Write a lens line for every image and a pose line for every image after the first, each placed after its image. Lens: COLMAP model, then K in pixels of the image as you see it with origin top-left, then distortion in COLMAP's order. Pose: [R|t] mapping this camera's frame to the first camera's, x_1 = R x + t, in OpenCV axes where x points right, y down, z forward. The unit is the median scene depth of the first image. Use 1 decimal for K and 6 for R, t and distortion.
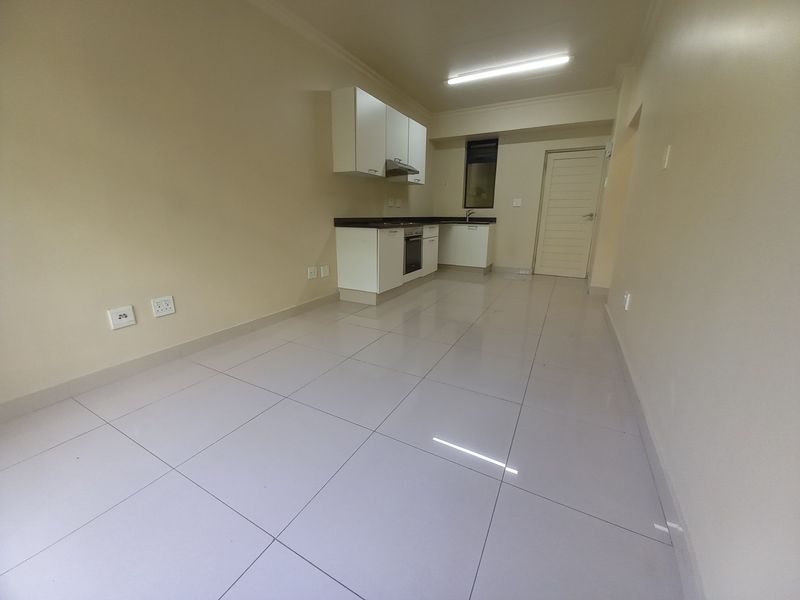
lens RADIAL K [[316.7, 0, 393.9], [0, 316.7, 294.6], [0, 0, 1]] dist [0.019279, -0.013416]
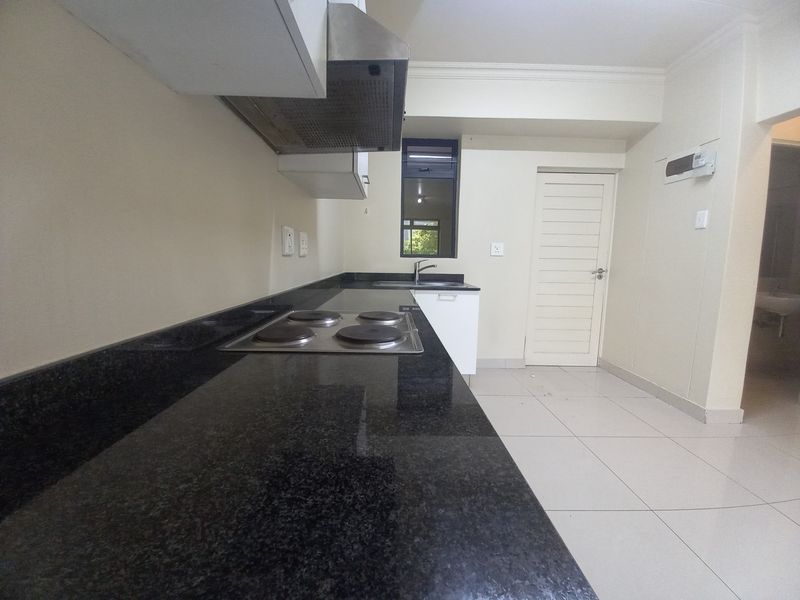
lens RADIAL K [[316.7, 0, 393.9], [0, 316.7, 294.6], [0, 0, 1]] dist [0.019279, -0.013416]
pose [[0.868253, -0.048720, 0.493723, -0.068693], [0.111279, 0.988935, -0.098107, -0.177235], [-0.483480, 0.140123, 0.864067, 0.620150]]
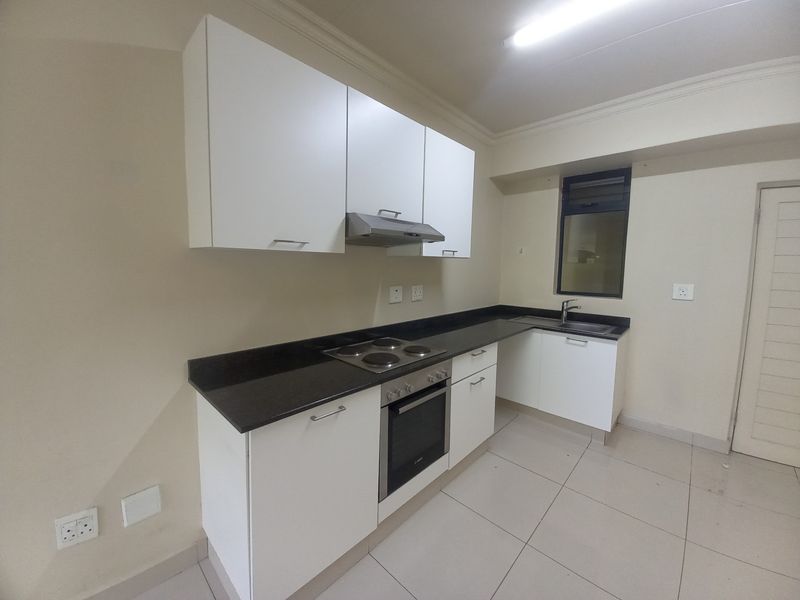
lens RADIAL K [[316.7, 0, 393.9], [0, 316.7, 294.6], [0, 0, 1]] dist [0.019279, -0.013416]
pose [[0.965307, 0.033161, -0.259002, 0.104065], [-0.072937, 0.986664, -0.145511, -0.192389], [0.250723, 0.159354, 0.954853, 0.462386]]
